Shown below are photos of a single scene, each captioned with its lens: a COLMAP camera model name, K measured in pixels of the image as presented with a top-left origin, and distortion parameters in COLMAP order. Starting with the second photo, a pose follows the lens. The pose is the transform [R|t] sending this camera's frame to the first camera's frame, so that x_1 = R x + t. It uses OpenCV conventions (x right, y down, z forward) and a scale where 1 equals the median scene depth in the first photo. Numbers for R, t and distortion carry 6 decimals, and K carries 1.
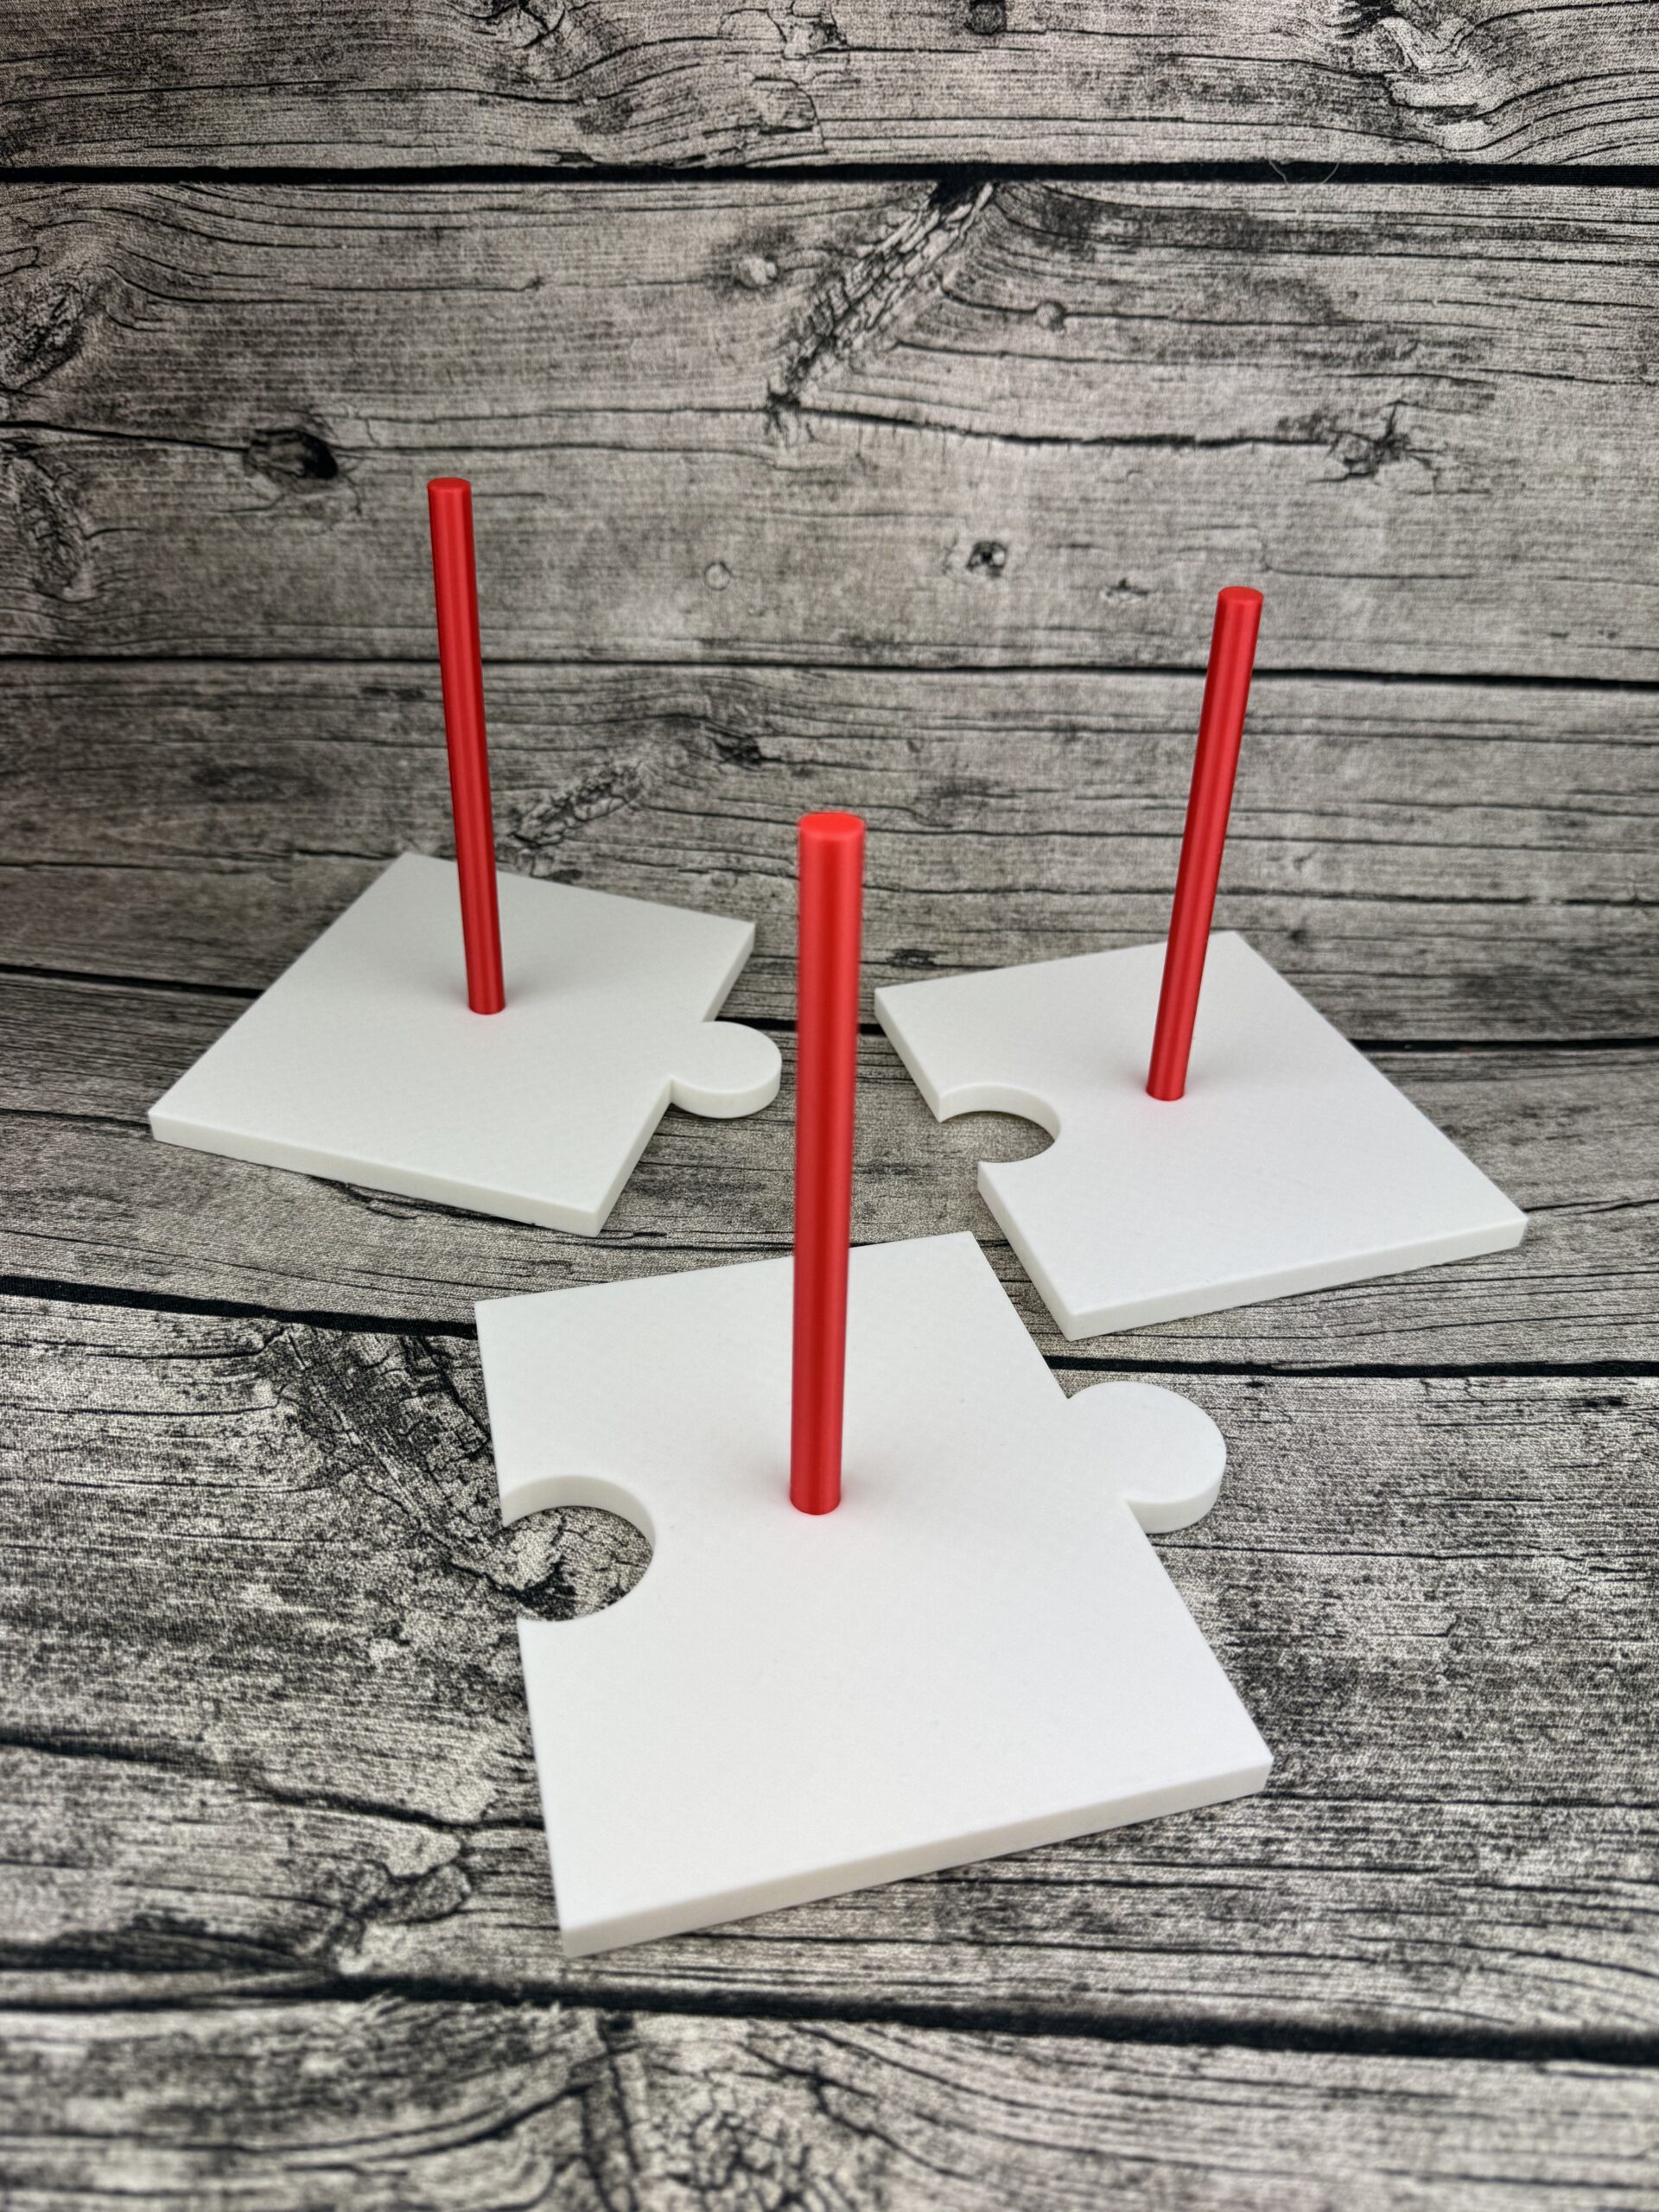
lens RADIAL K [[1631.8, 0, 830.3], [0, 1631.8, 1101.1], [0, 0, 1]] dist [-0.018960, 0.012467]
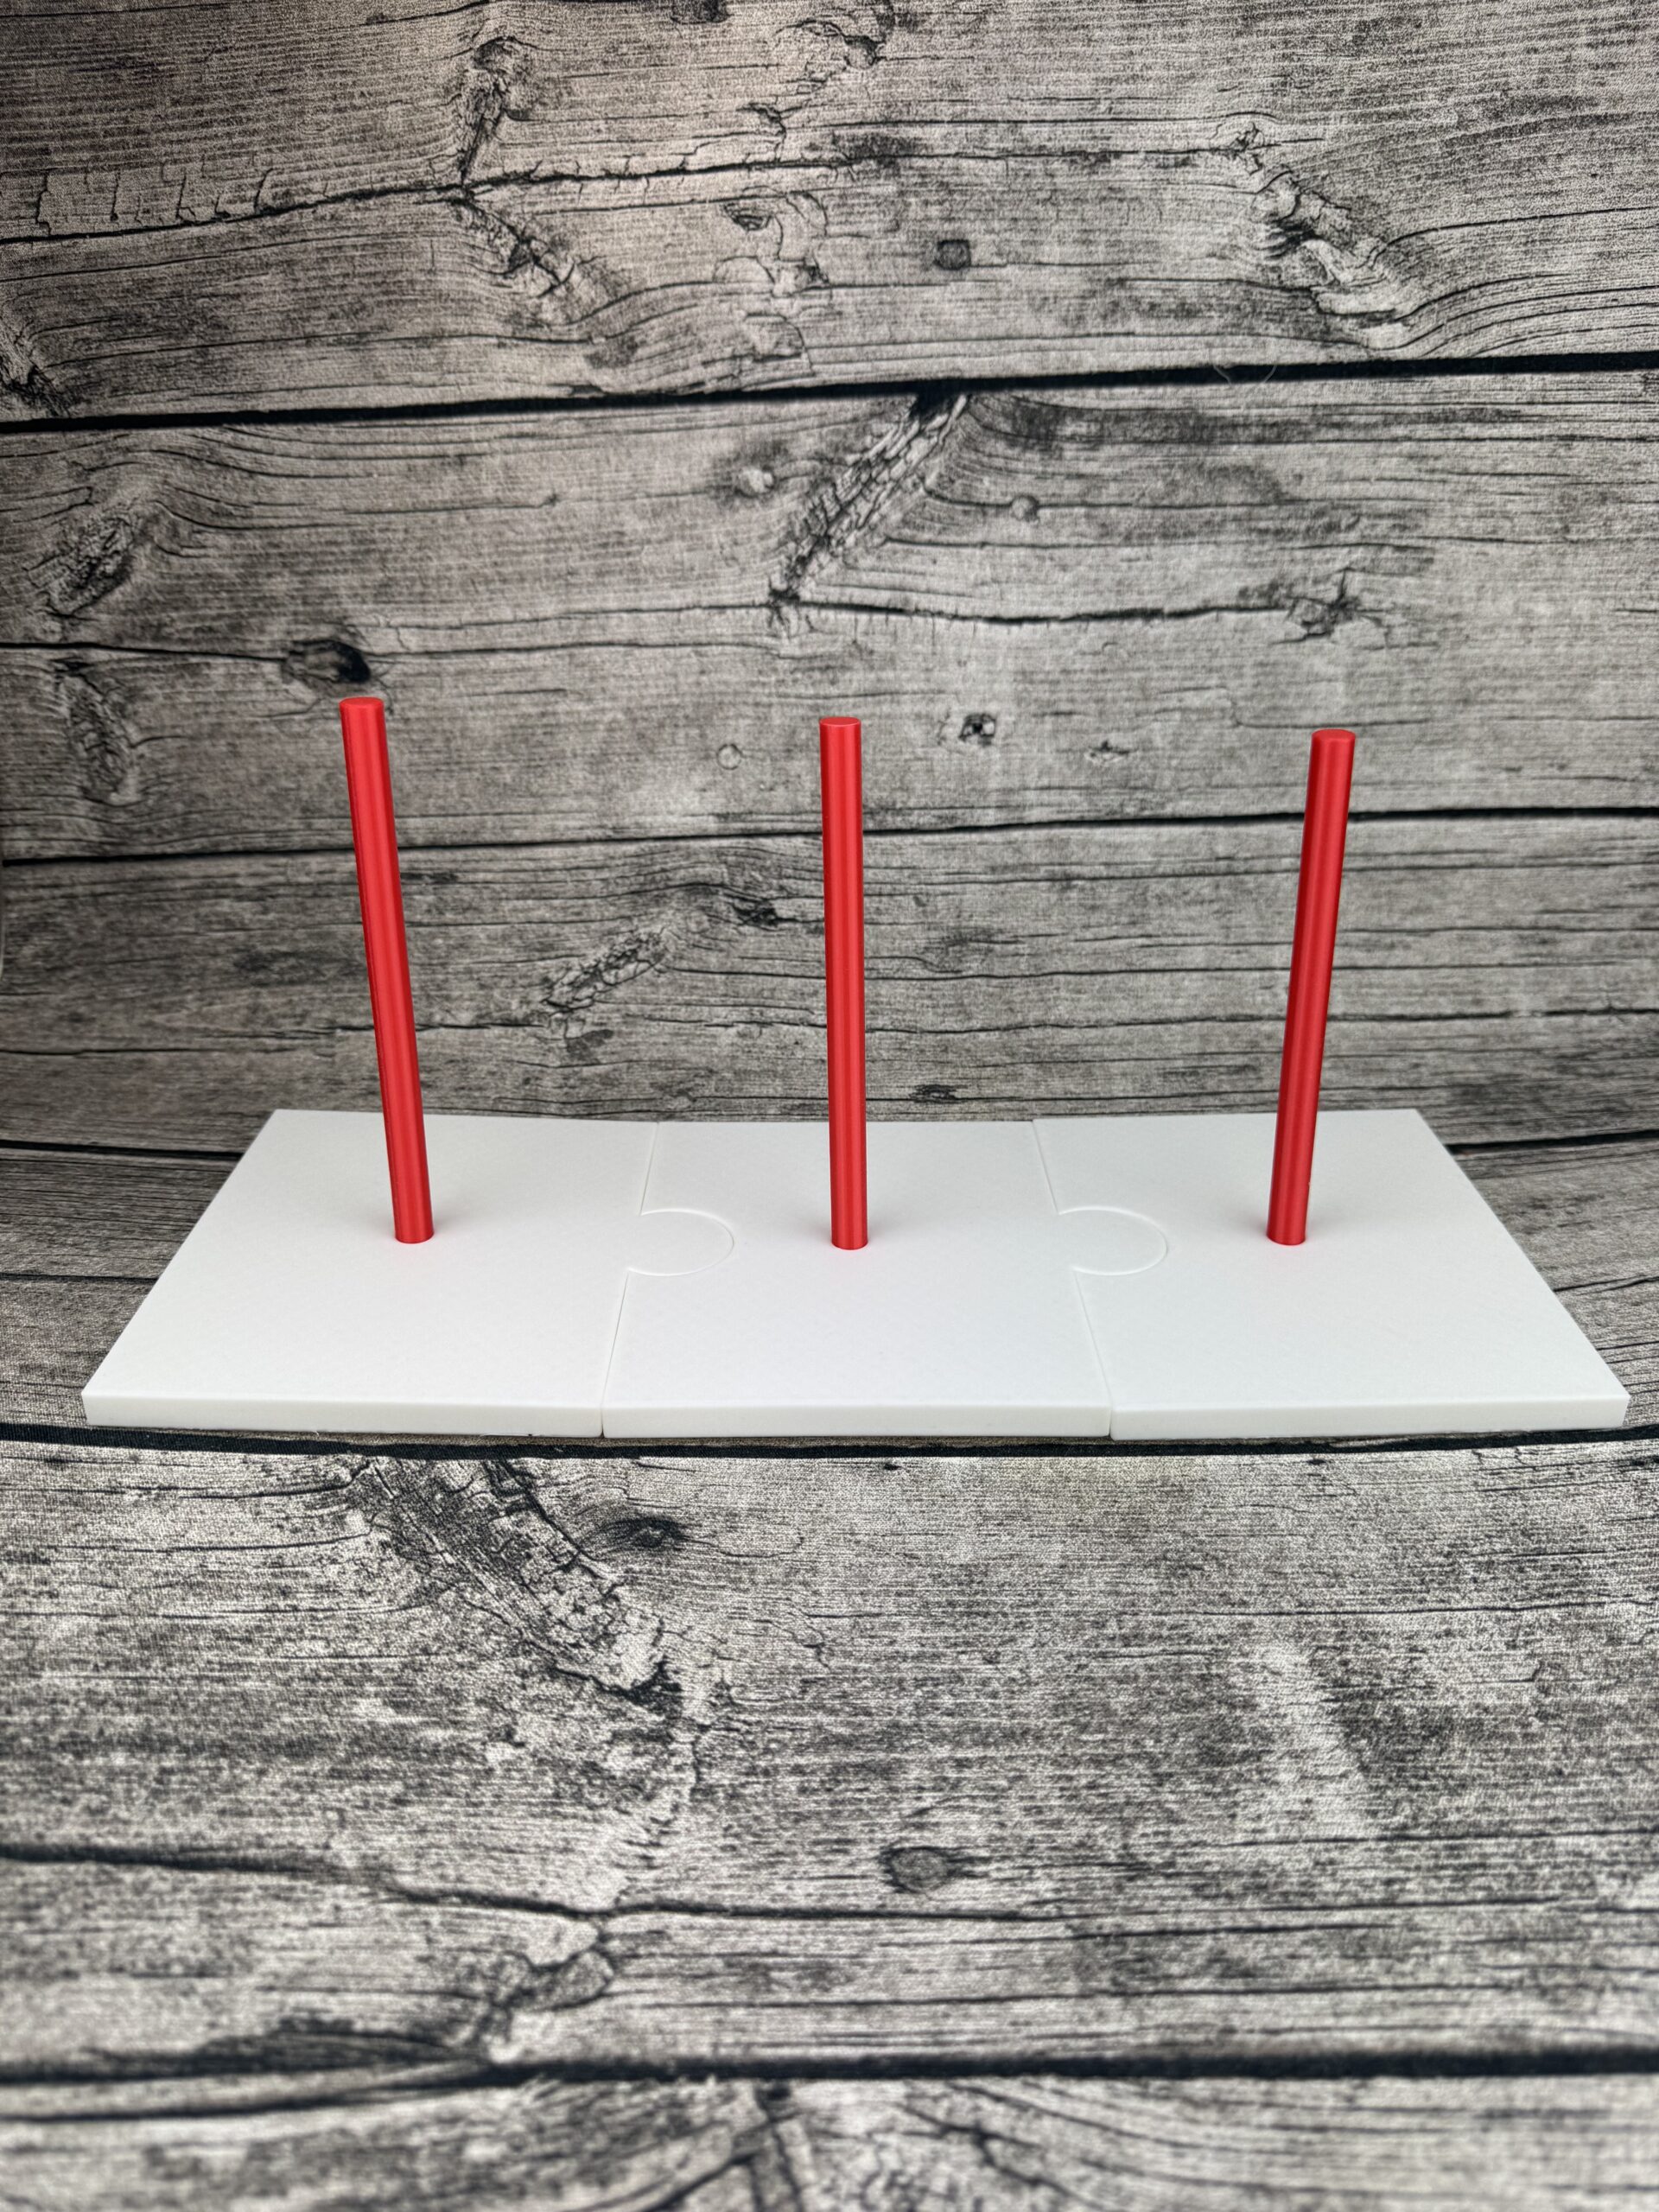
lens RADIAL K [[1619.1, 0, 829.5], [0, 1619.1, 1106.0], [0, 0, 1]] dist [-0.003818, -0.000706]
pose [[0.998403, -0.051209, 0.023837, -0.060837], [0.053735, 0.991155, -0.121341, 0.059270], [-0.017413, 0.122428, 0.992325, -0.044060]]
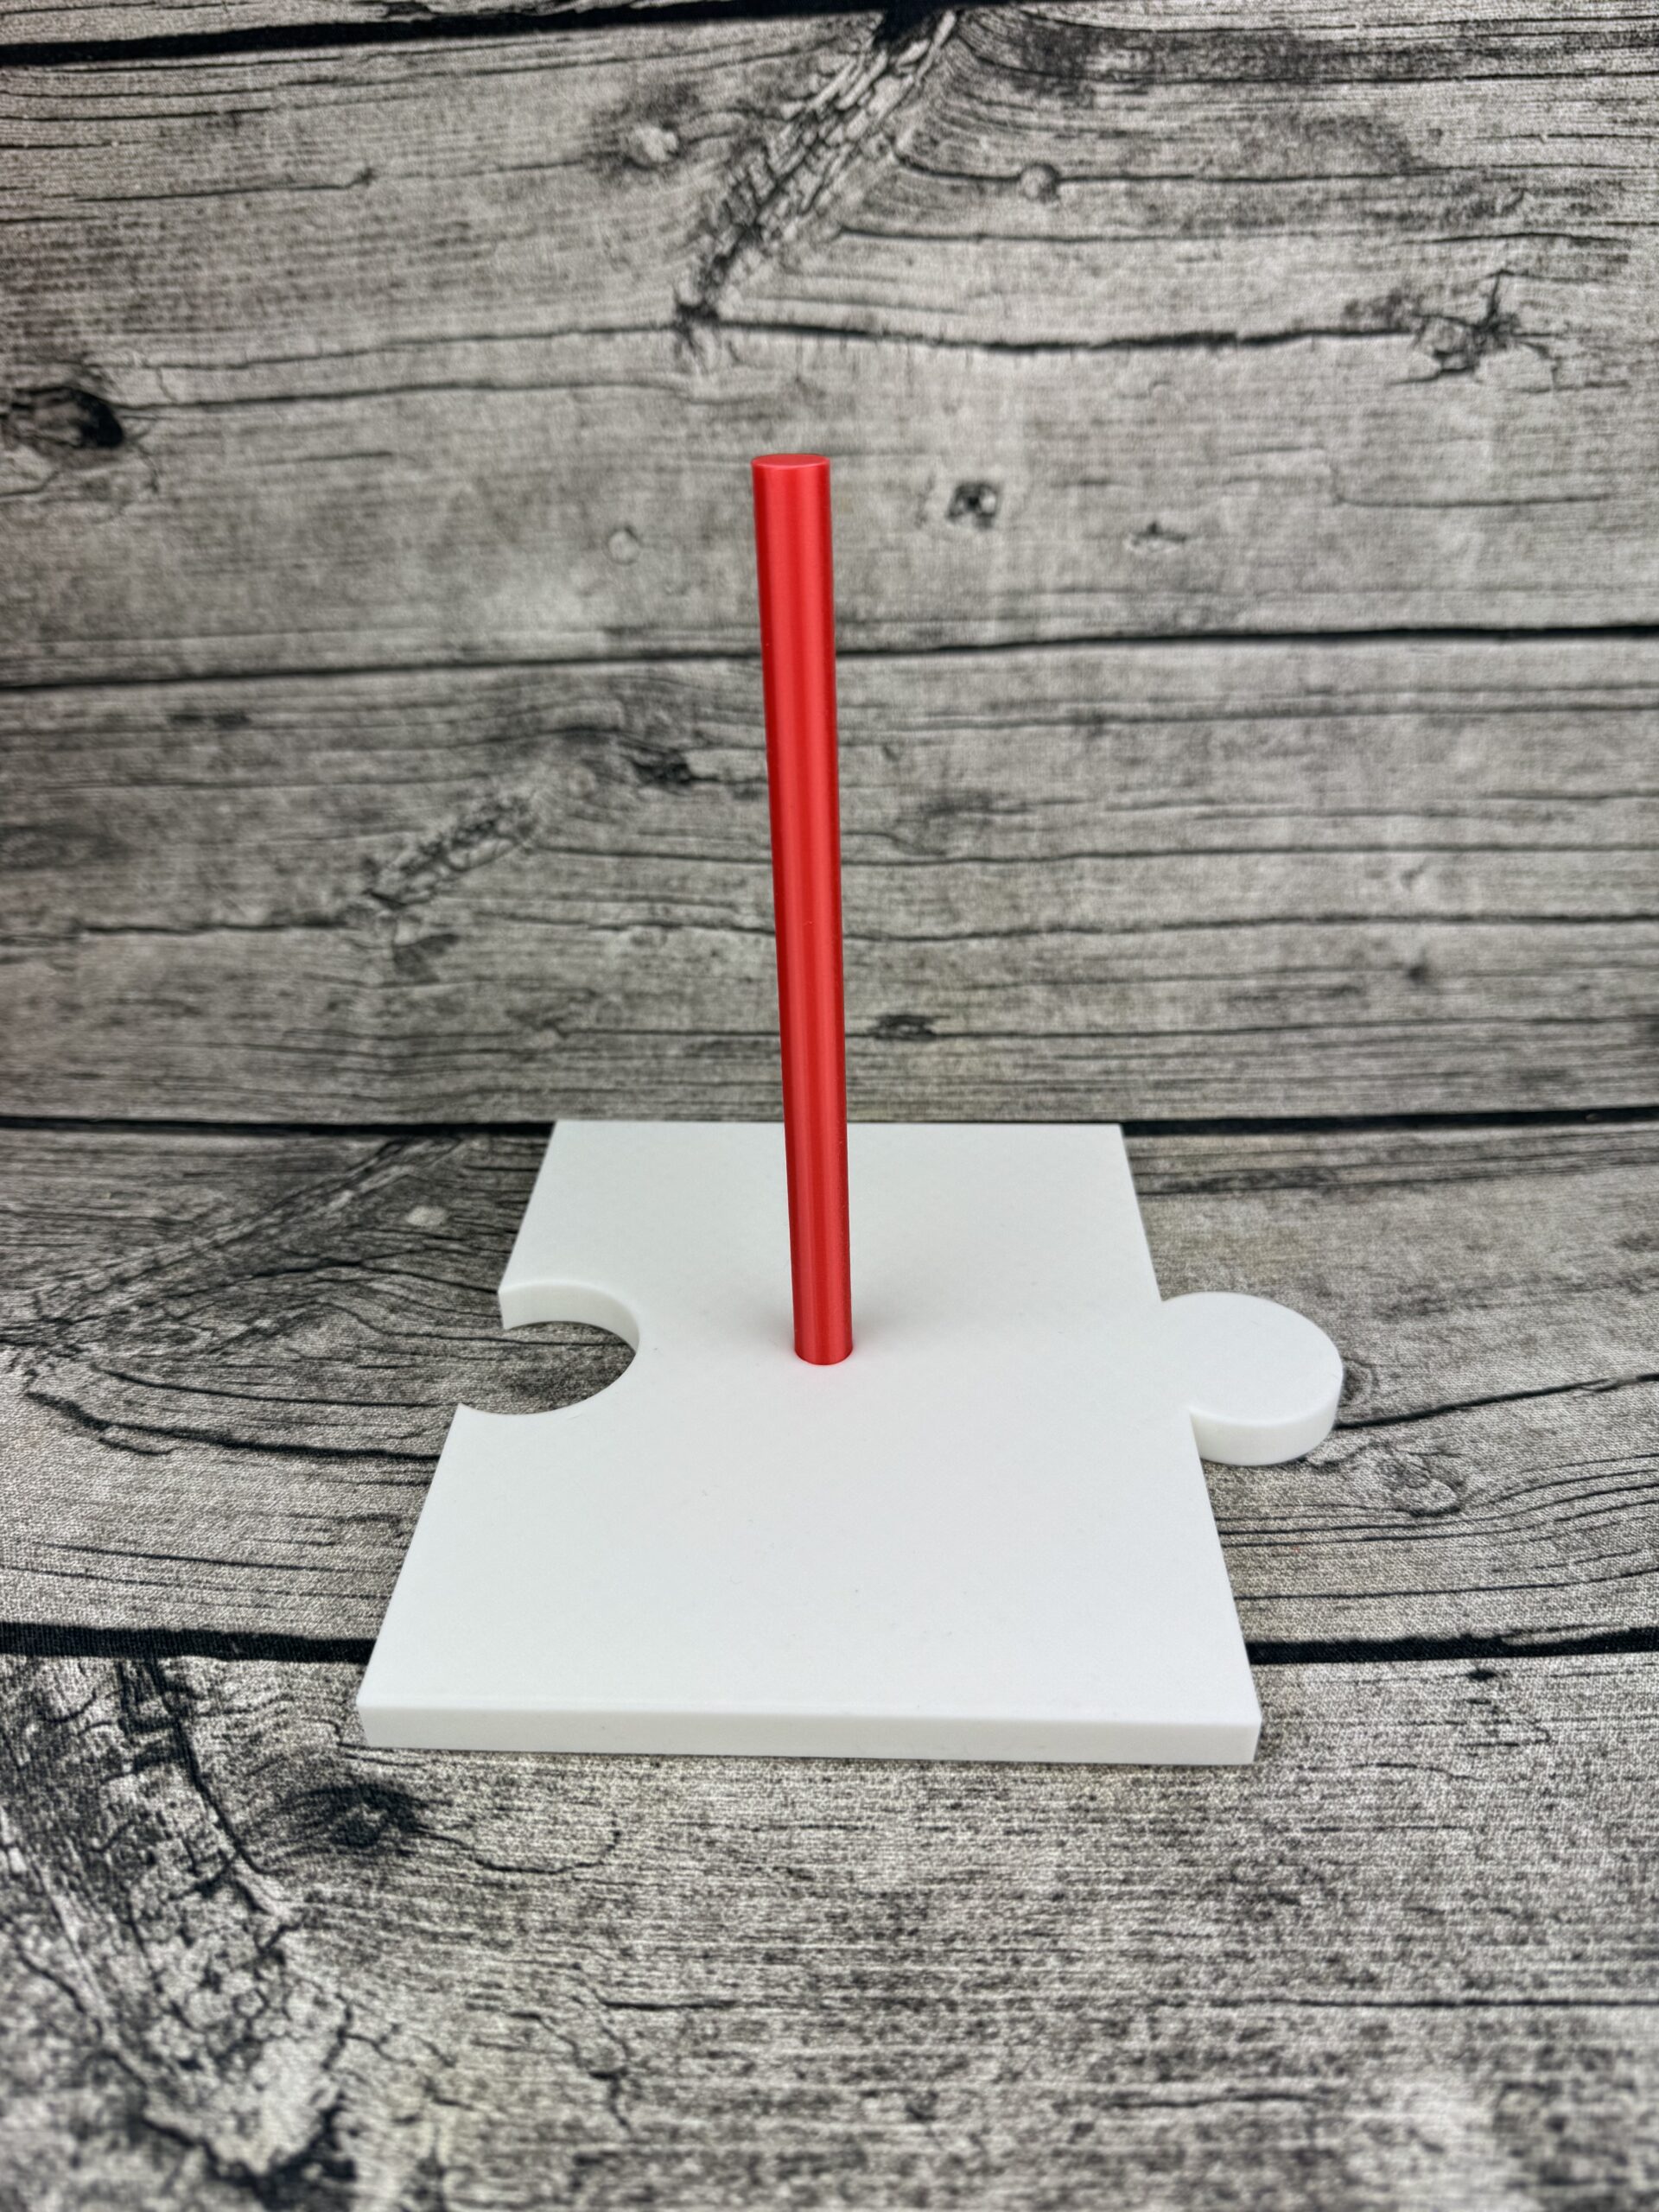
lens RADIAL K [[1652.0, 0, 829.5], [0, 1652.0, 1106.0], [0, 0, 1]] dist [-0.036960, 0.018273]
pose [[0.998790, -0.049153, 0.001255, 0.020961], [0.049156, 0.997606, -0.048639, -0.026463], [0.001139, 0.048642, 0.998816, 0.362953]]
